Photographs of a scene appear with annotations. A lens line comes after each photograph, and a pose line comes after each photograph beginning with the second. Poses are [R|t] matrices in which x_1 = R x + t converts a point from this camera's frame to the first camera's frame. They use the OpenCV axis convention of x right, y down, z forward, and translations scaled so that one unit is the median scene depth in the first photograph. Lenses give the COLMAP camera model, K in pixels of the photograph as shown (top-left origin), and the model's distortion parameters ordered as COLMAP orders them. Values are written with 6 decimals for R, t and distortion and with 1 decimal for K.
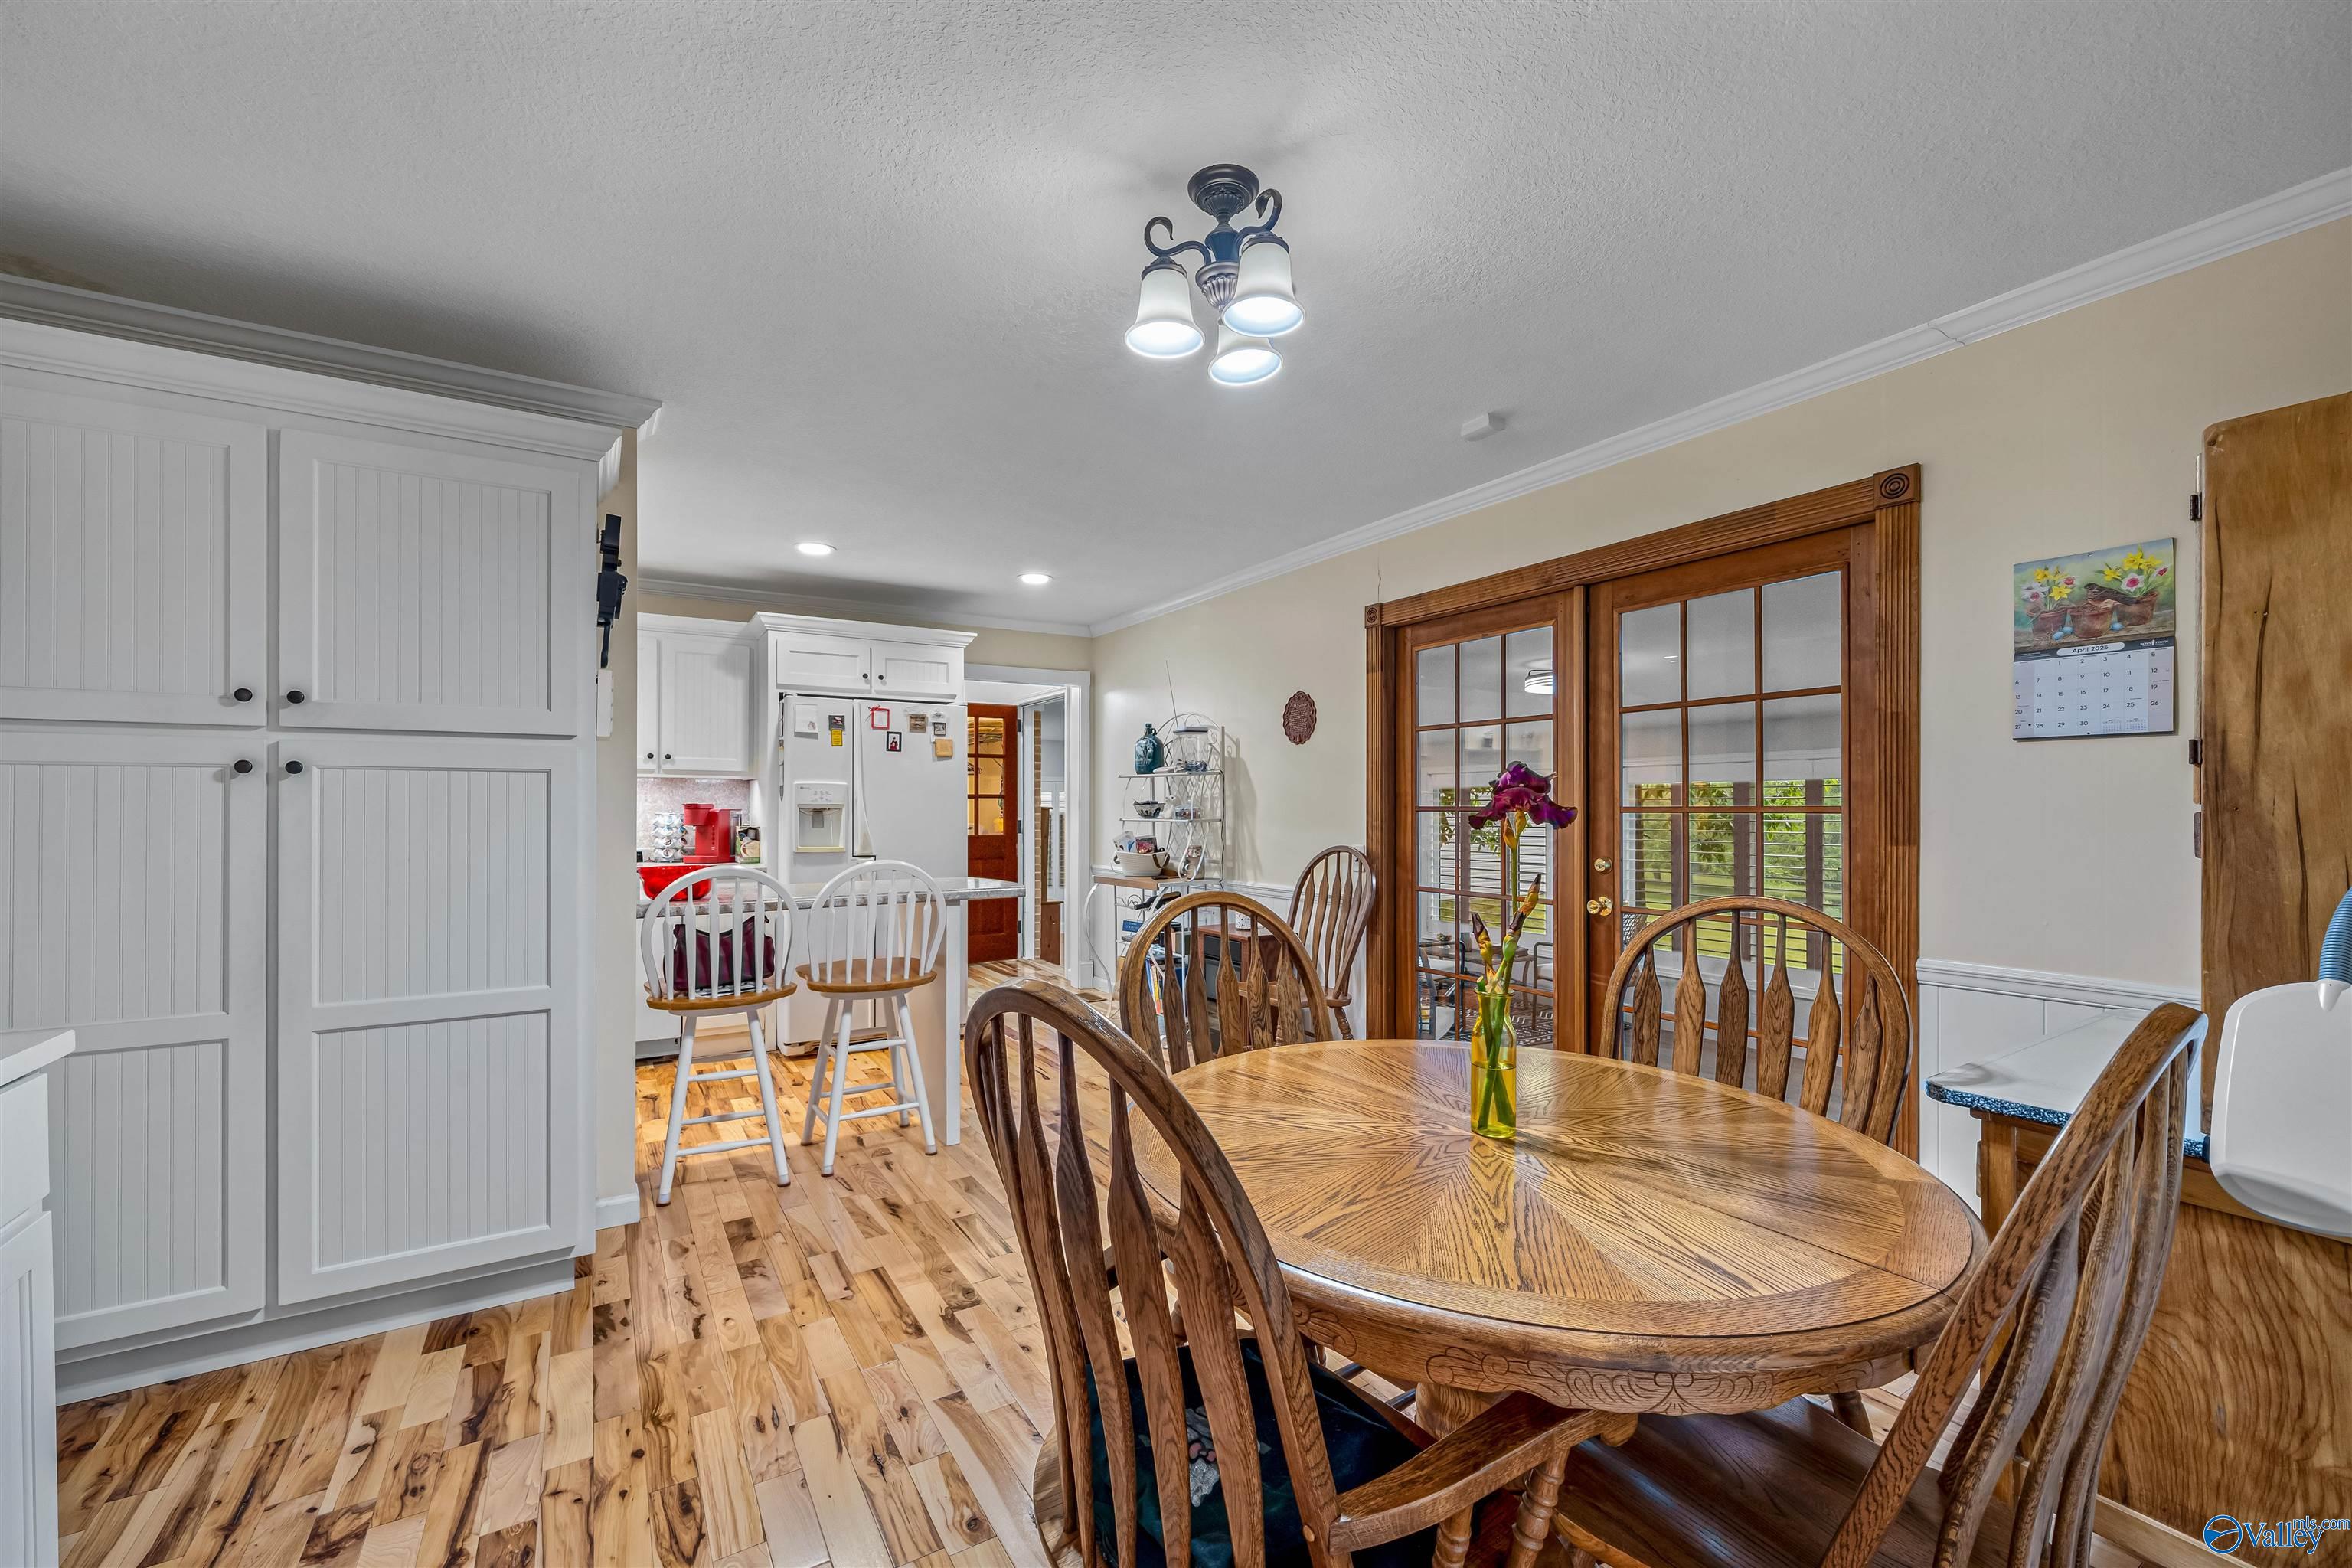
lens RADIAL K [[968.1, 0, 1165.2], [0, 968.1, 809.5], [0, 0, 1]] dist [-0.006099, -0.000324]
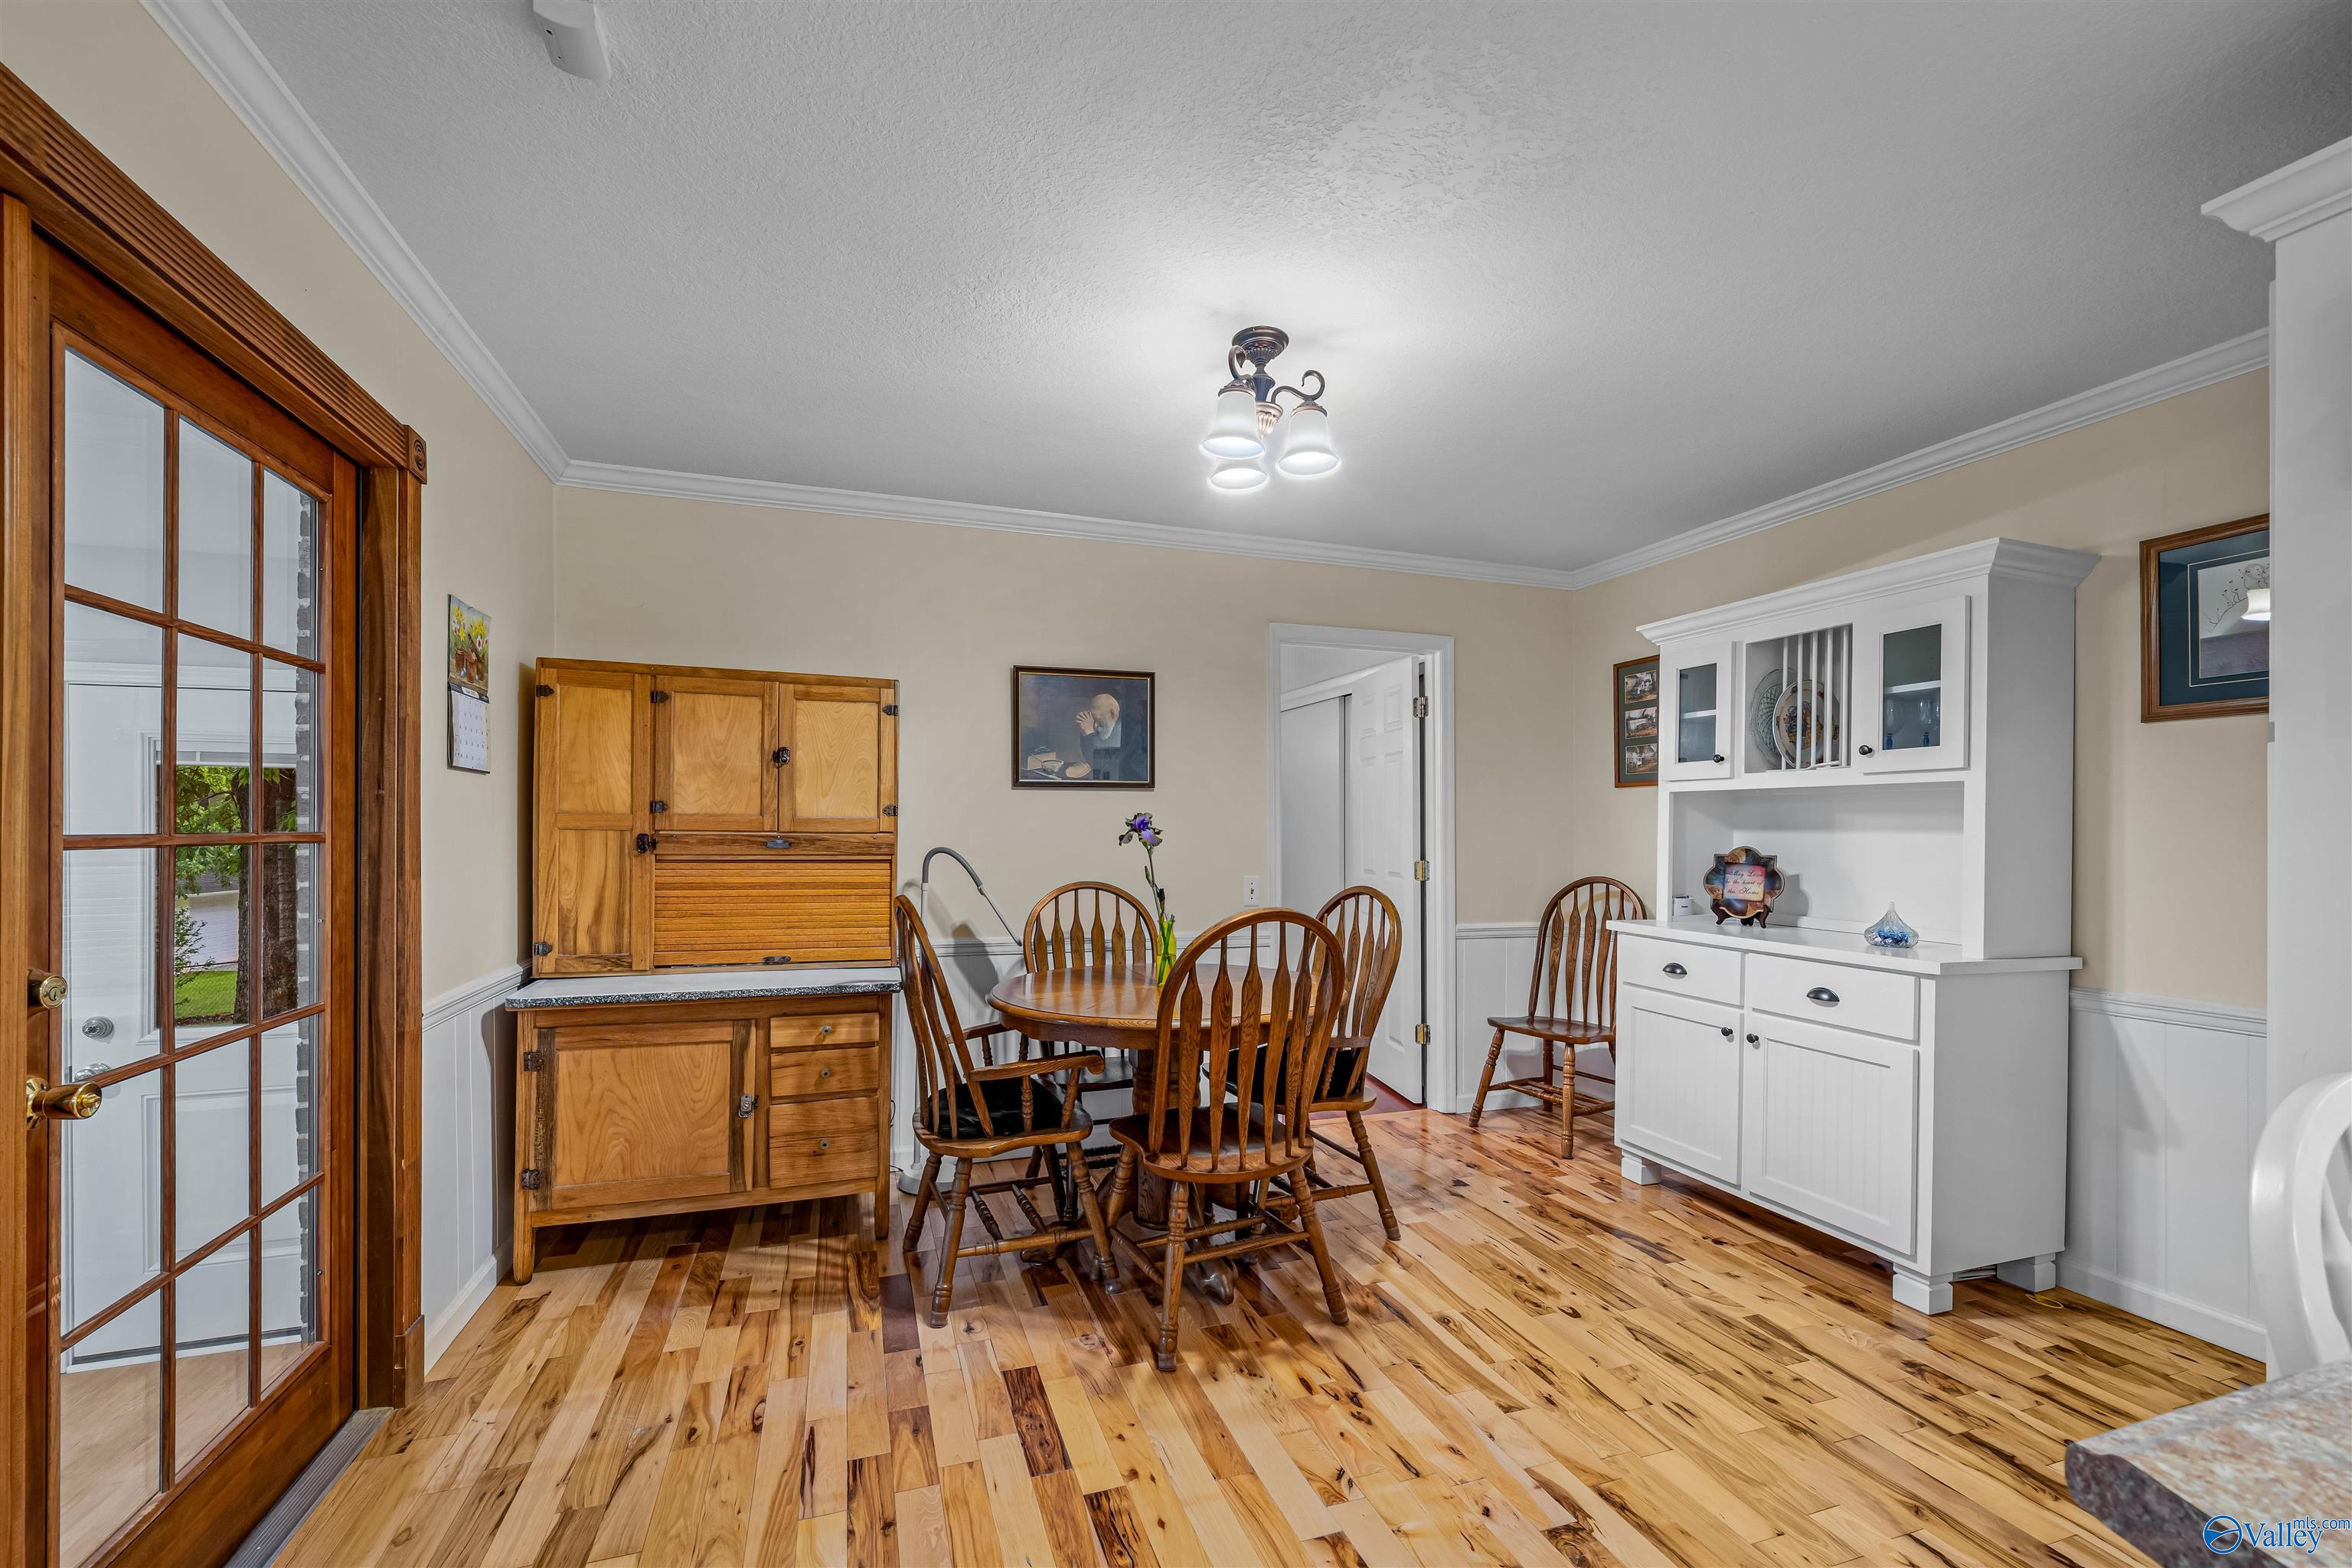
lens RADIAL K [[968.1, 0, 1108.2], [0, 968.1, 824.5], [0, 0, 1]] dist [-0.006099, -0.000324]
pose [[-0.966009, -0.001424, 0.258503, -0.076055], [-0.002432, 0.999991, -0.003579, -0.013442], [-0.258495, -0.004087, -0.966004, 2.224005]]
